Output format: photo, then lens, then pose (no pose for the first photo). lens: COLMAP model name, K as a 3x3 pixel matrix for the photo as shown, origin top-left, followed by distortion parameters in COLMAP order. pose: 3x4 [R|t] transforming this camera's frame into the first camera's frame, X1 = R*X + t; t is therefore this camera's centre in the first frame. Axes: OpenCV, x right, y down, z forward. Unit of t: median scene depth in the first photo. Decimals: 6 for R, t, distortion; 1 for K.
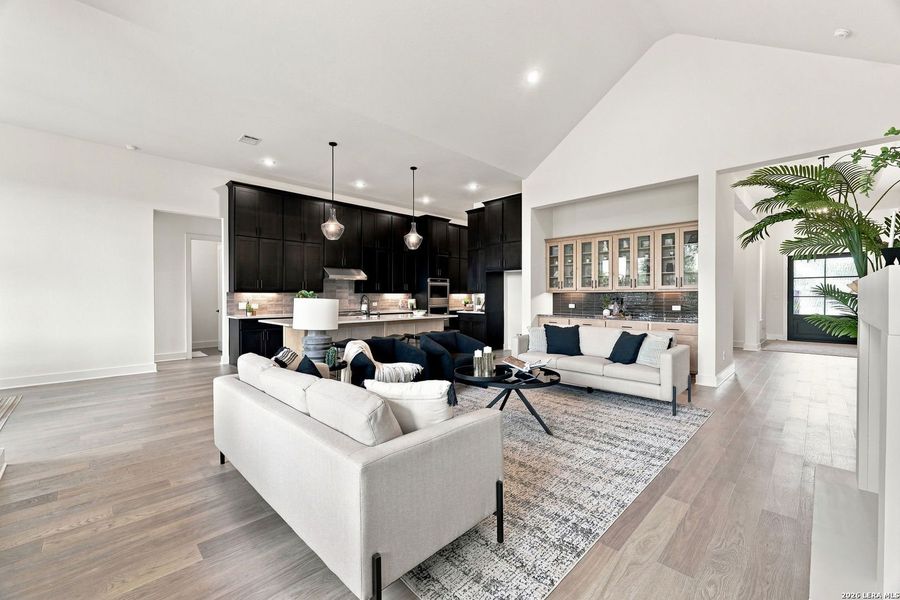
lens RADIAL K [[364.7, 0, 450.7], [0, 364.7, 297.9], [0, 0, 1]] dist [-0.000175, -0.000002]
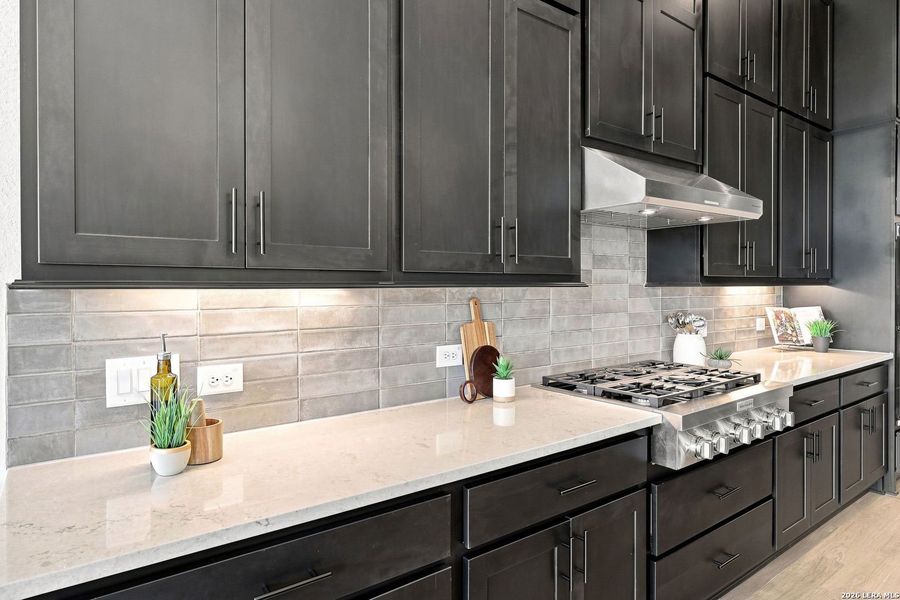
lens RADIAL K [[533.3, 0, 451.5], [0, 533.3, 294.8], [0, 0, 1]] dist [0.002070, -0.000111]
pose [[0.988922, -0.000710, -0.148433, -0.397524], [0.002155, 0.999952, 0.009574, -0.012756], [0.148419, -0.009788, 0.988876, 0.772716]]
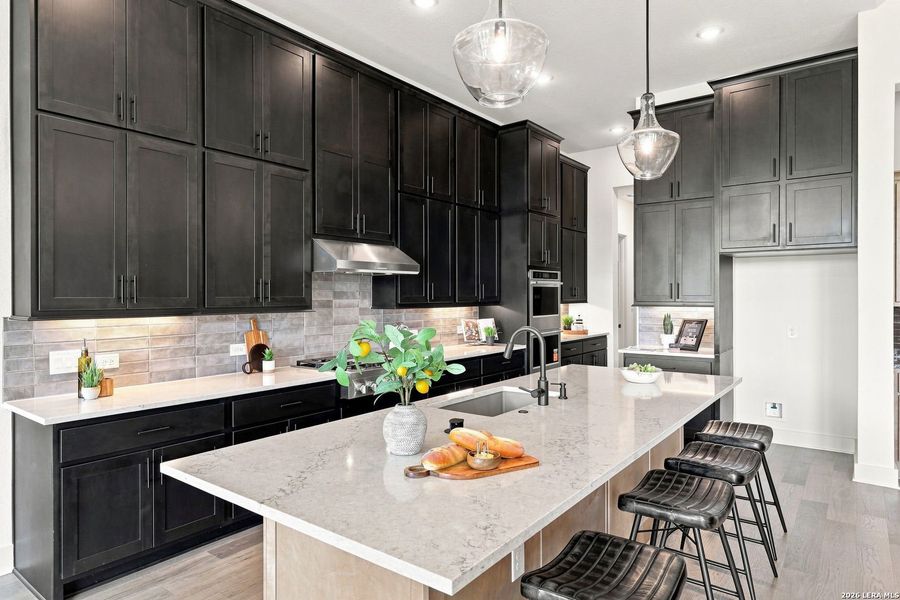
lens RADIAL K [[533.3, 0, 453.2], [0, 533.3, 300.7], [0, 0, 1]] dist [0.002070, -0.000111]
pose [[0.991424, -0.004346, 0.130611, -0.299511], [0.004024, 0.999988, 0.002730, -0.026334], [-0.130621, -0.002181, 0.991430, 0.505212]]
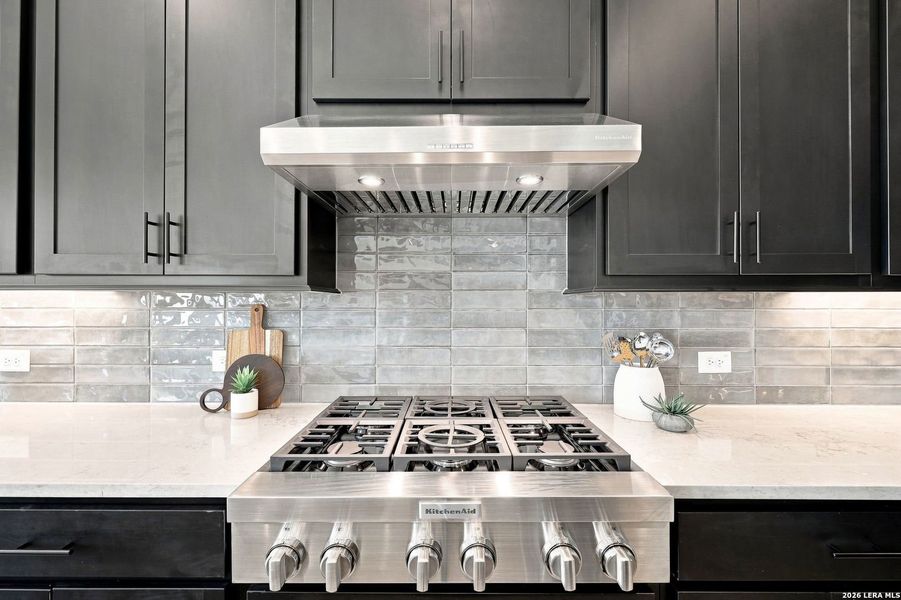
lens RADIAL K [[375.9, 0, 441.0], [0, 375.9, 297.1], [0, 0, 1]] dist [-0.006503, 0.001387]
pose [[0.698354, -0.011929, -0.715653, -0.216169], [-0.006820, 0.999705, -0.023318, -0.008034], [0.715720, 0.021165, 0.698067, 0.994454]]
